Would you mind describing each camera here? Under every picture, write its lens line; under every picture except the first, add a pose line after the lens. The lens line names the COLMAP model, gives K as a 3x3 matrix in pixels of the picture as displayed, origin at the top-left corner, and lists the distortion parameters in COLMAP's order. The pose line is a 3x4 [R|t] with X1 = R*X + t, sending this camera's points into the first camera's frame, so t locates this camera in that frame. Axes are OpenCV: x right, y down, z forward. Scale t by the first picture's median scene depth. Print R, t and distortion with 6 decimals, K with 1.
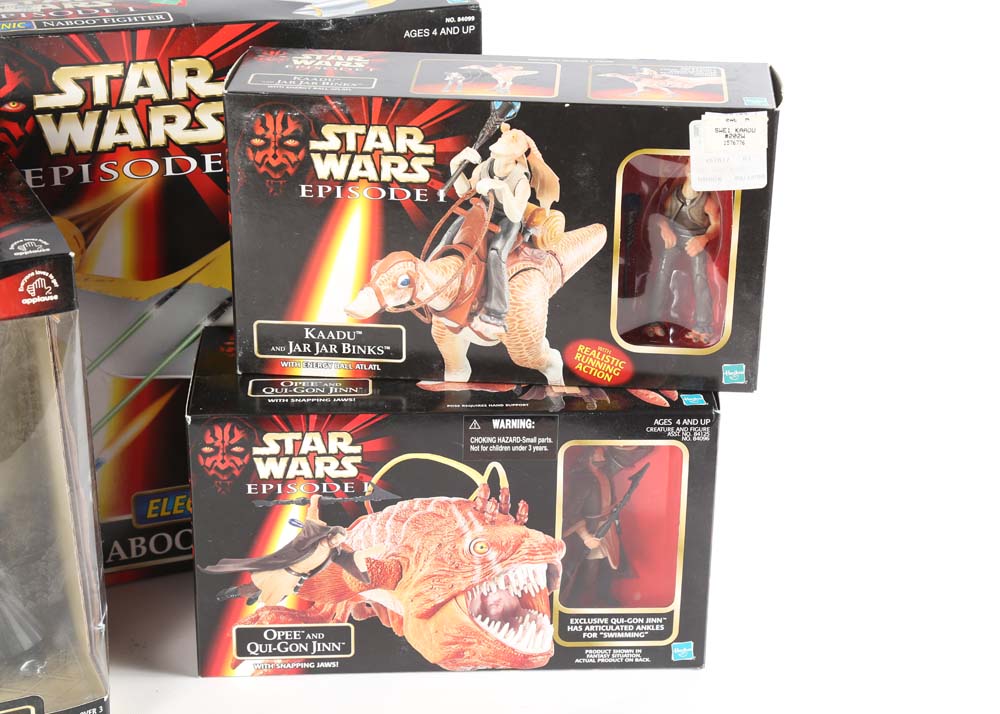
lens RADIAL K [[2107.5, 0, 524.3], [0, 2107.5, 376.9], [0, 0, 1]] dist [0.287462, 0.000000]
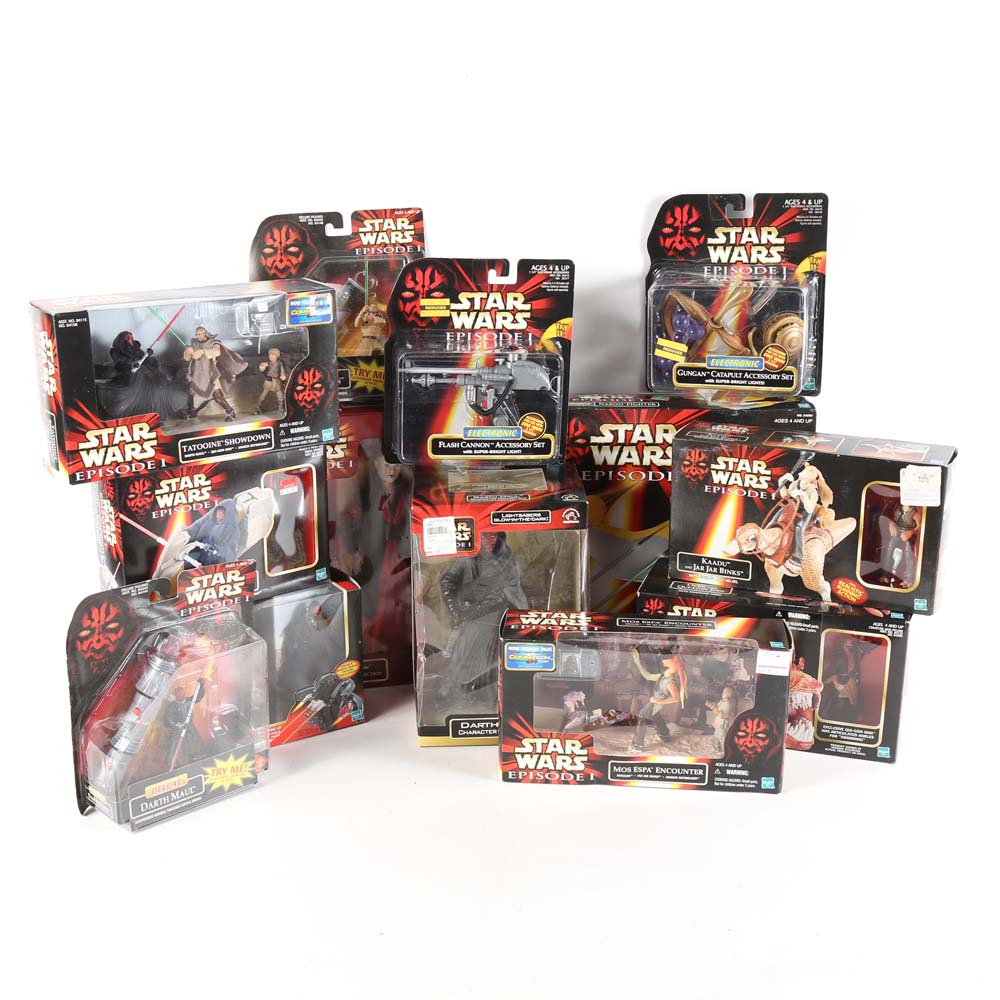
lens RADIAL K [[1430.1, 0, 527.3], [0, 1430.1, 532.5], [0, 0, 1]] dist [-0.047429, 0.000000]
pose [[0.937283, 0.092519, -0.336066, 0.193169], [-0.131802, 0.986619, -0.095977, 0.104625], [0.322690, 0.134252, 0.936935, -0.322024]]
